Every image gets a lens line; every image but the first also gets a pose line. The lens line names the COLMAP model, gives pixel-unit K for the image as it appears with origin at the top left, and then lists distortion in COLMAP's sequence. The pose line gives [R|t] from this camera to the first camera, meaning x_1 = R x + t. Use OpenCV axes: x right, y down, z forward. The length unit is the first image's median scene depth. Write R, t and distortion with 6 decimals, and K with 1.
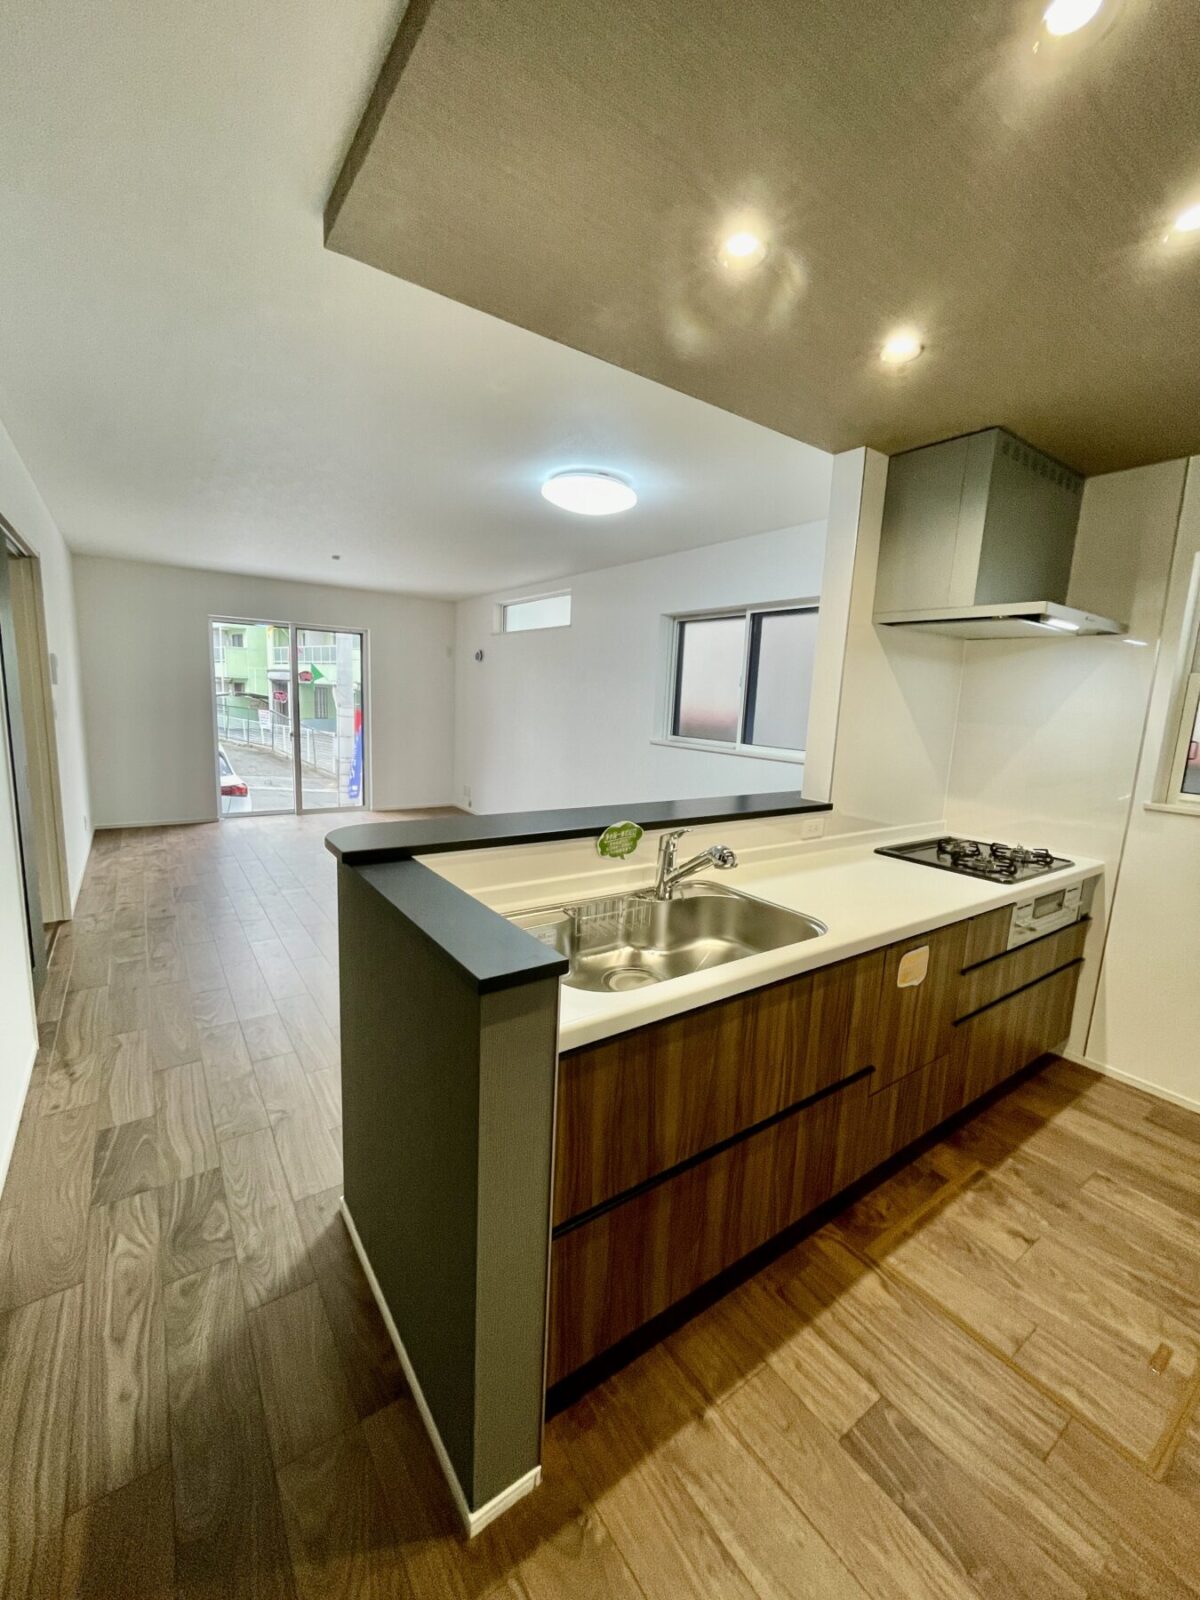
lens RADIAL K [[649.7, 0, 598.5], [0, 649.7, 800.2], [0, 0, 1]] dist [-0.004464, 0.000545]
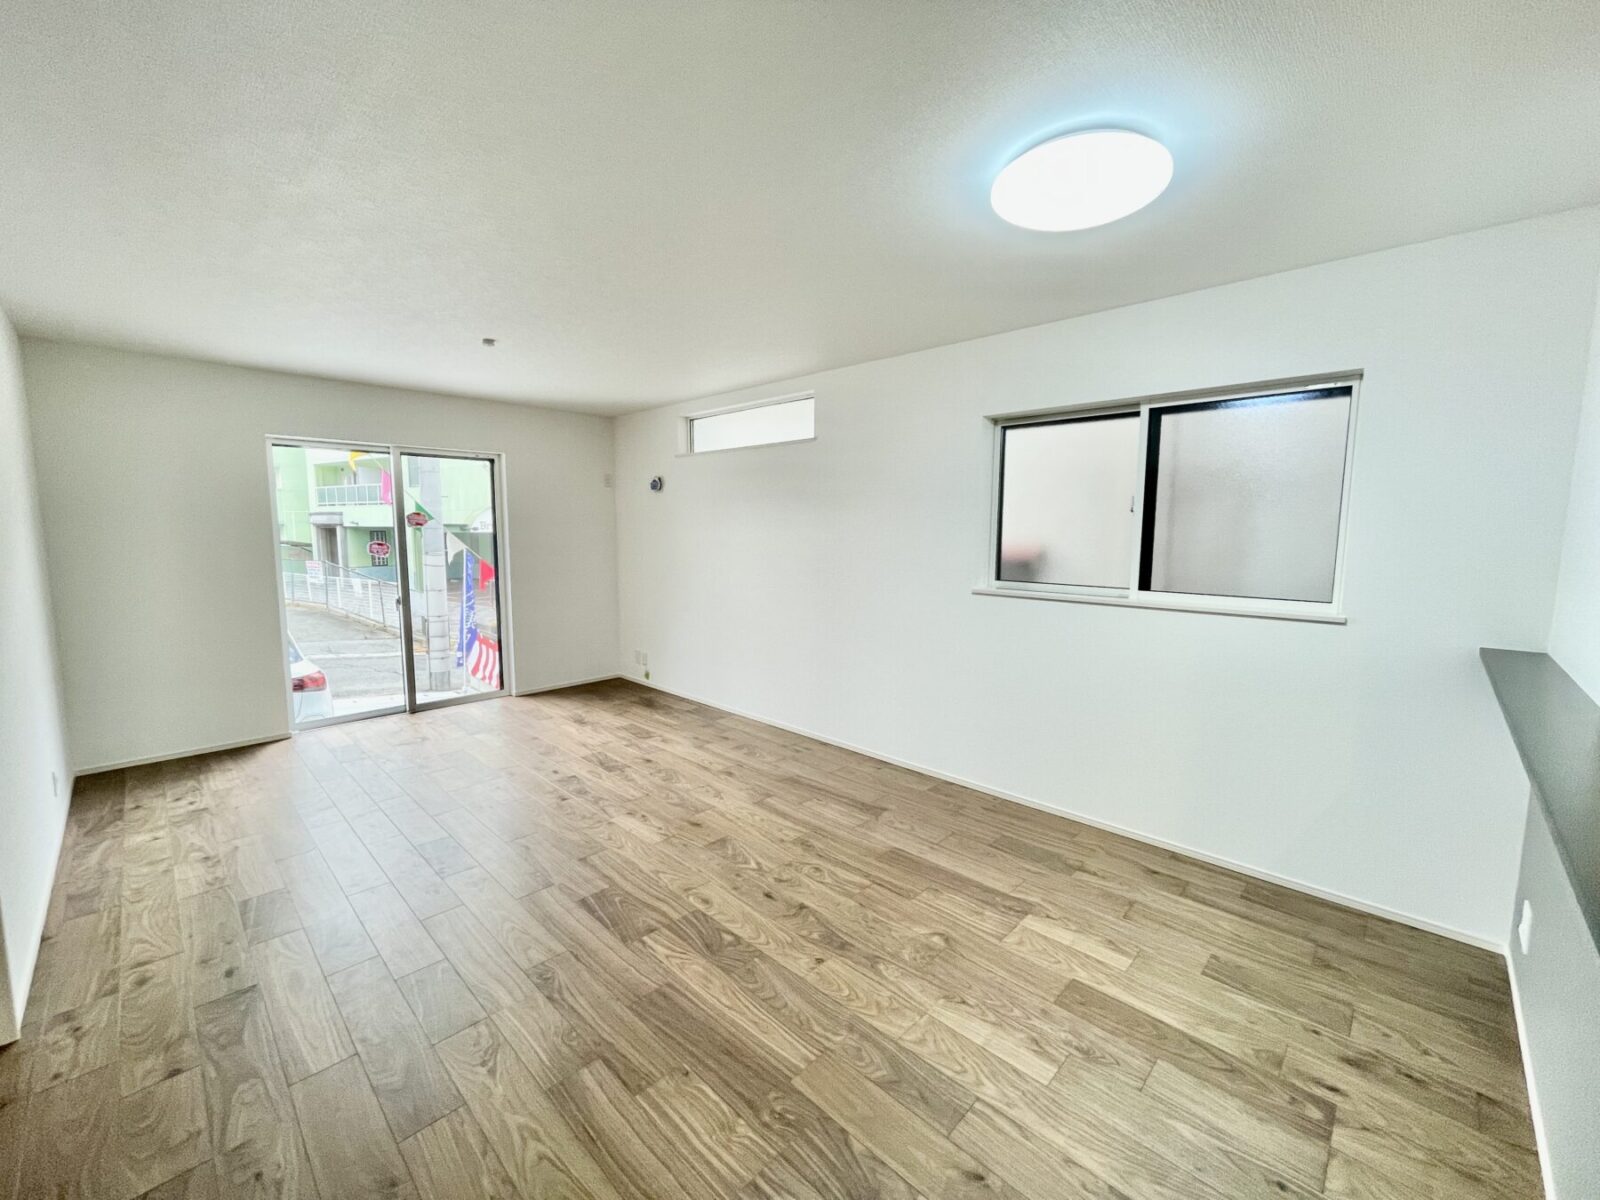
lens RADIAL K [[649.7, 0, 799.0], [0, 649.7, 599.6], [0, 0, 1]] dist [-0.004464, 0.000545]
pose [[0.982050, -0.061544, 0.178299, -0.237734], [0.069247, 0.996902, -0.037298, -0.065957], [-0.175451, 0.048975, 0.983269, 0.316906]]
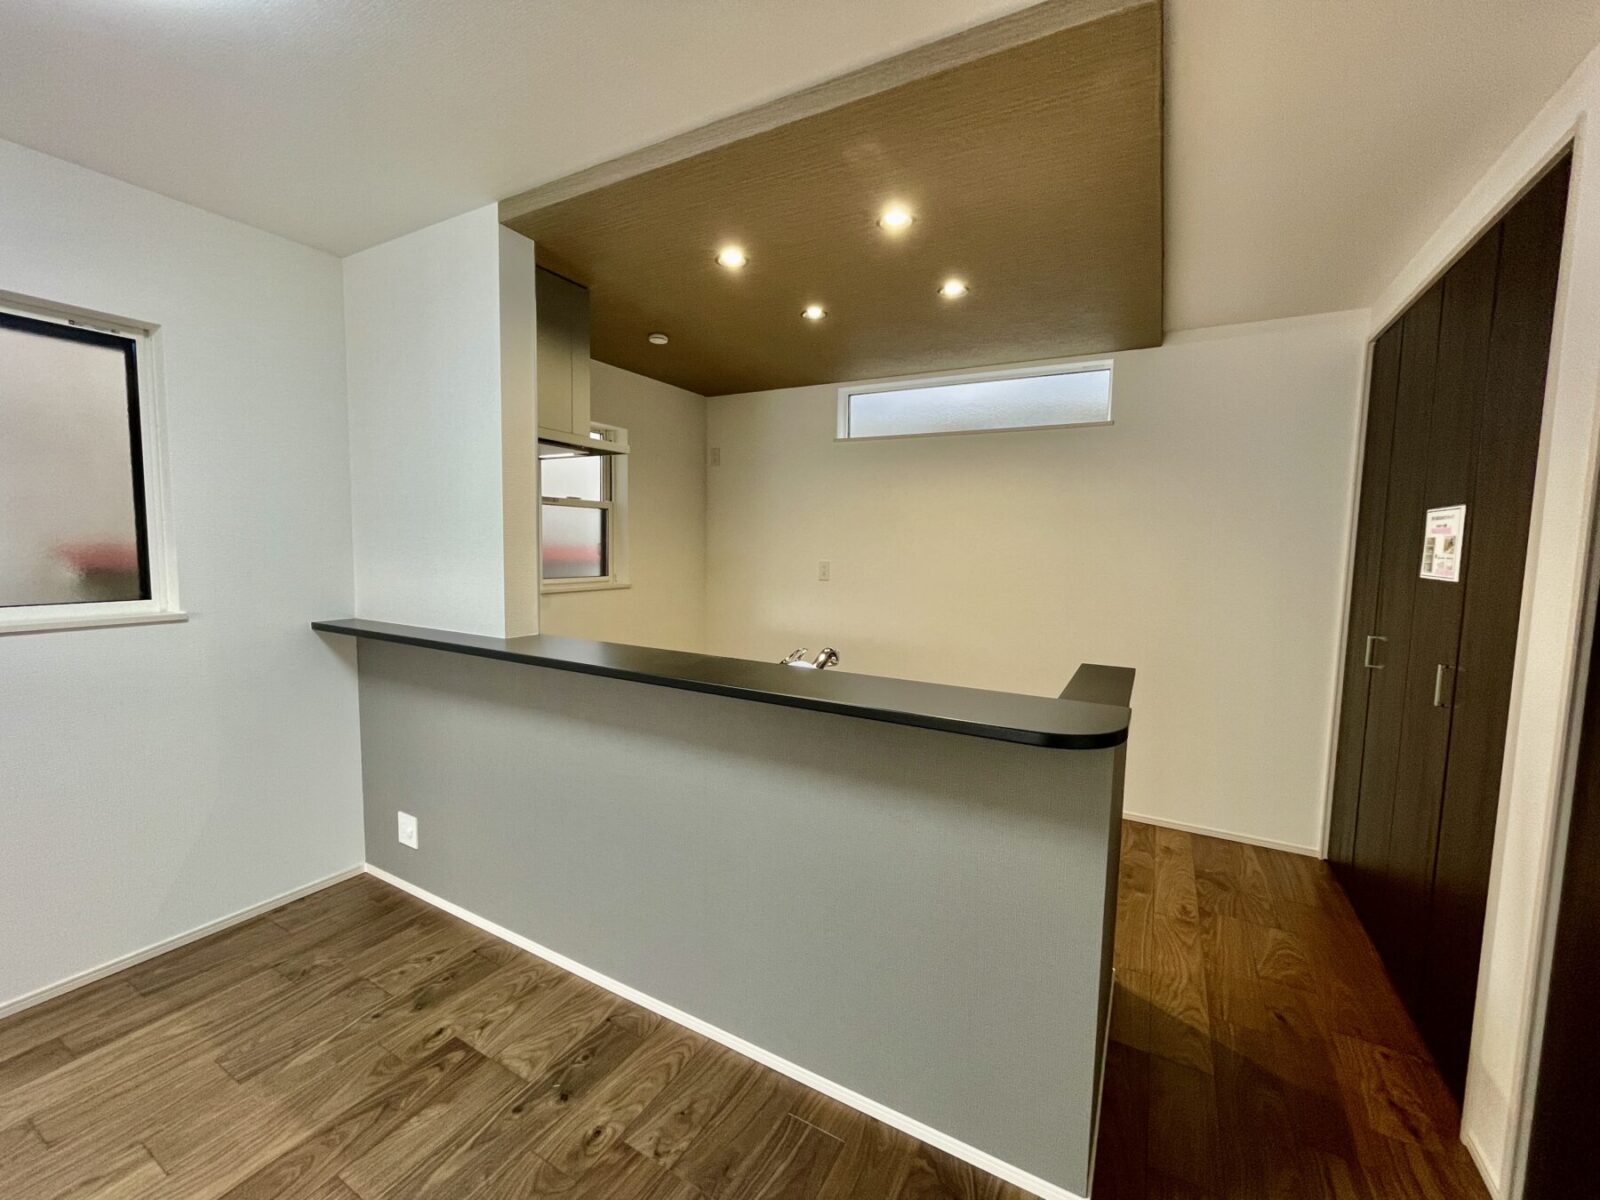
lens RADIAL K [[649.7, 0, 794.6], [0, 649.7, 594.1], [0, 0, 1]] dist [-0.004464, 0.000545]
pose [[-0.432227, -0.117800, 0.894038, -1.101701], [0.108933, 0.977350, 0.181442, -0.370094], [-0.895161, 0.175814, -0.409604, 3.369652]]
